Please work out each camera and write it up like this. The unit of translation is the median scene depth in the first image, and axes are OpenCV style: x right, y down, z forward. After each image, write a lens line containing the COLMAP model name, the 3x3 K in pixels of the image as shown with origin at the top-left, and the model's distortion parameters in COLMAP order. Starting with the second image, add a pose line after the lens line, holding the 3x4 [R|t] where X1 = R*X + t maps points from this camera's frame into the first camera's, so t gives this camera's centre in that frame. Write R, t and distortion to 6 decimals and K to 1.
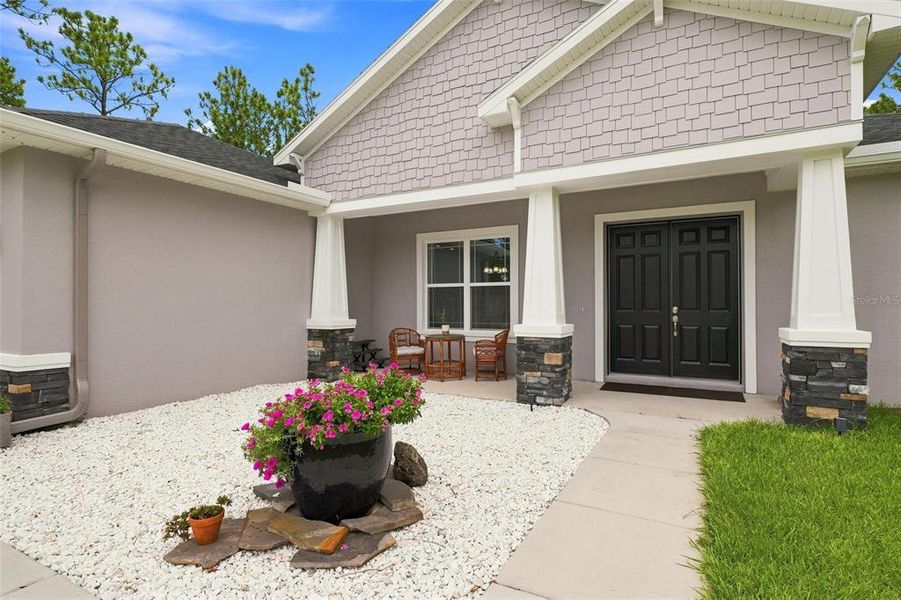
lens RADIAL K [[460.8, 0, 446.3], [0, 460.8, 300.5], [0, 0, 1]] dist [-0.000836, -0.000815]
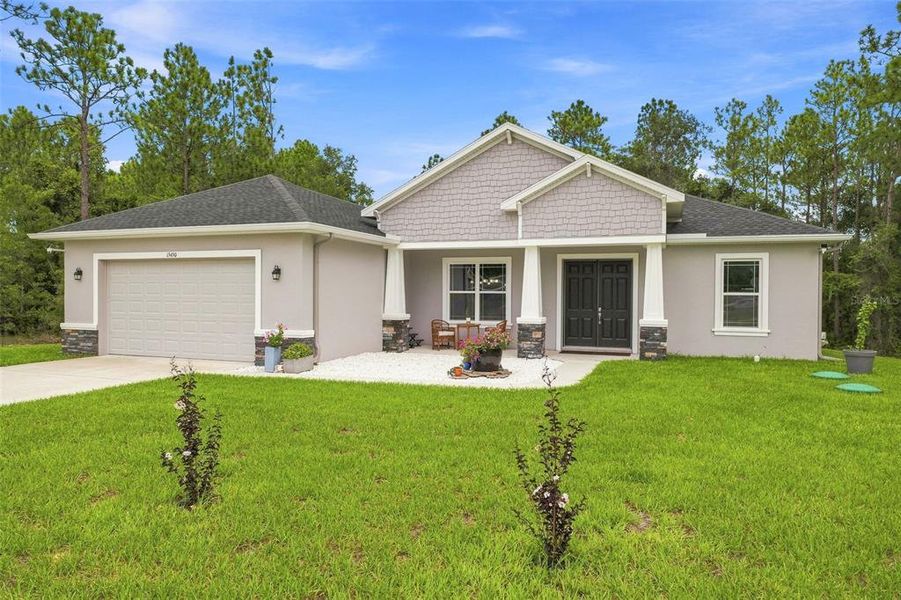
lens RADIAL K [[590.6, 0, 446.0], [0, 590.6, 298.8], [0, 0, 1]] dist [-0.000659, 0.000259]
pose [[0.989485, 0.007801, 0.144427, -0.432728], [-0.010183, 0.999824, 0.015760, -0.052147], [-0.144278, -0.017065, 0.989390, -1.198684]]
